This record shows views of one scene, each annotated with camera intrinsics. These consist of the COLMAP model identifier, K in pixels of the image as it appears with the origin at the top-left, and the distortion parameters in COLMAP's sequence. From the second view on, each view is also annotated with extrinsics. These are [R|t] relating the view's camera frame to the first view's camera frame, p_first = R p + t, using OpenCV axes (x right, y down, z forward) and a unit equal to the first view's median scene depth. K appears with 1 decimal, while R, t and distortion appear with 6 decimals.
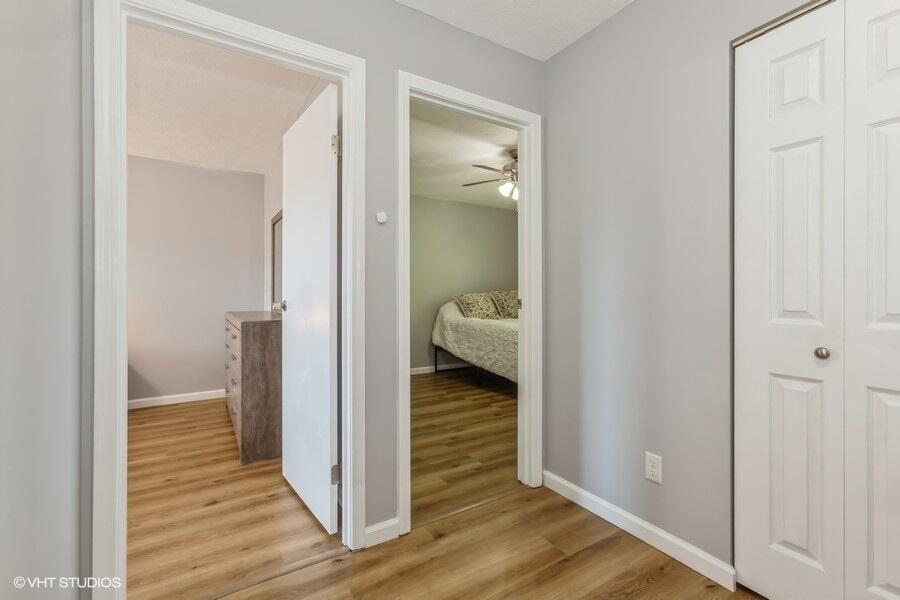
lens RADIAL K [[405.3, 0, 450.1], [0, 405.3, 282.2], [0, 0, 1]] dist [-0.000873, 0.001171]
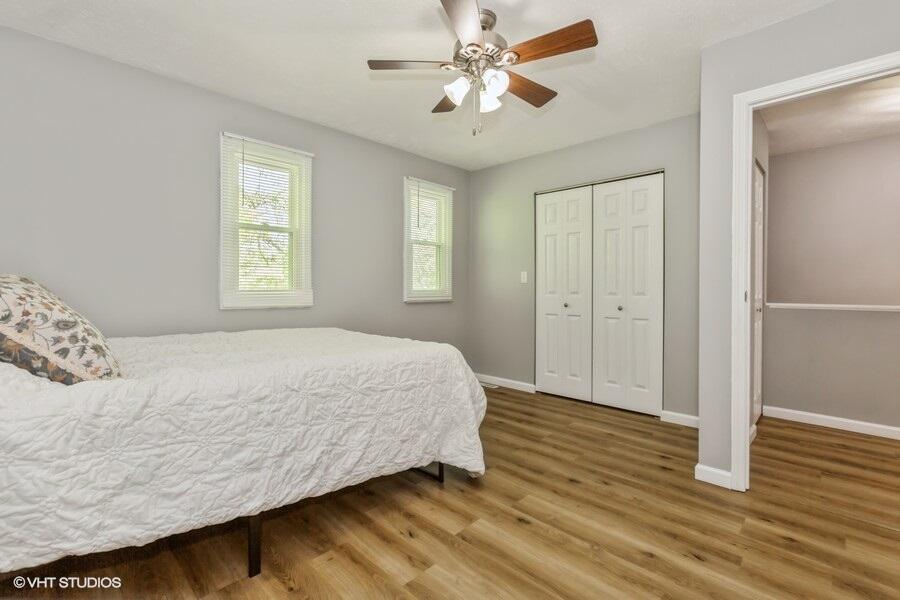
lens RADIAL K [[405.3, 0, 450.1], [0, 405.3, 282.2], [0, 0, 1]] dist [-0.000873, 0.001171]
pose [[-0.233235, 0.003901, 0.972412, -0.452433], [-0.026468, 0.999596, -0.010358, 0.043649], [-0.972060, -0.028154, -0.233038, 1.524882]]
